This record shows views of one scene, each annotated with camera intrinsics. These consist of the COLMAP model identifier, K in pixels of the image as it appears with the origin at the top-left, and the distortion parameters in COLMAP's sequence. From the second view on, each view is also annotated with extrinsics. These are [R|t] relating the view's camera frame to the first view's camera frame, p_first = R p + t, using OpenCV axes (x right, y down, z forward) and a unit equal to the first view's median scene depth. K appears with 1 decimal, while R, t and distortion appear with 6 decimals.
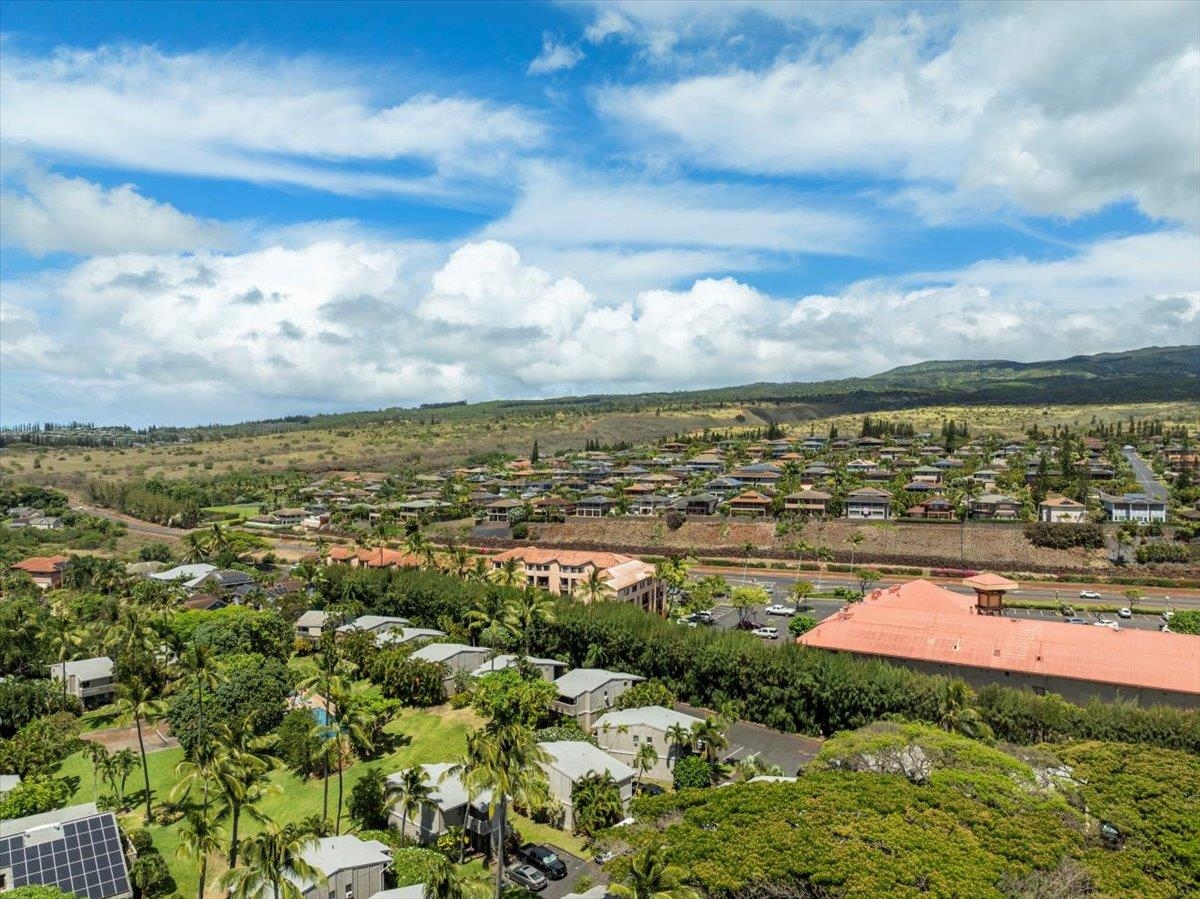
lens RADIAL K [[836.3, 0, 600.0], [0, 836.3, 449.5], [0, 0, 1]] dist [-0.060154, 0.035488]
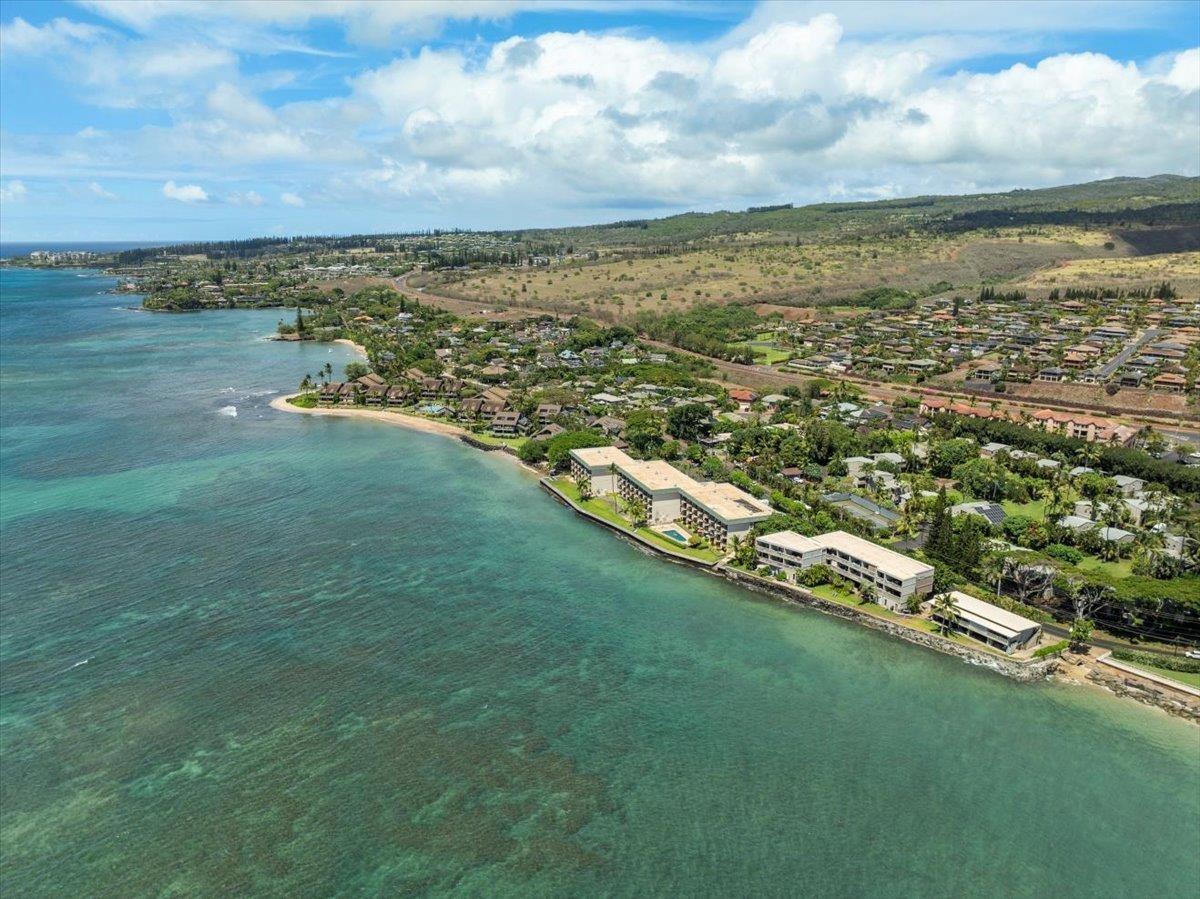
lens RADIAL K [[836.3, 0, 600.0], [0, 836.3, 449.5], [0, 0, 1]] dist [-0.060154, 0.035488]
pose [[0.940678, 0.087551, -0.327812, -0.303592], [-0.004998, 0.969606, 0.244620, -0.180182], [0.339265, -0.228470, 0.912524, -0.779236]]
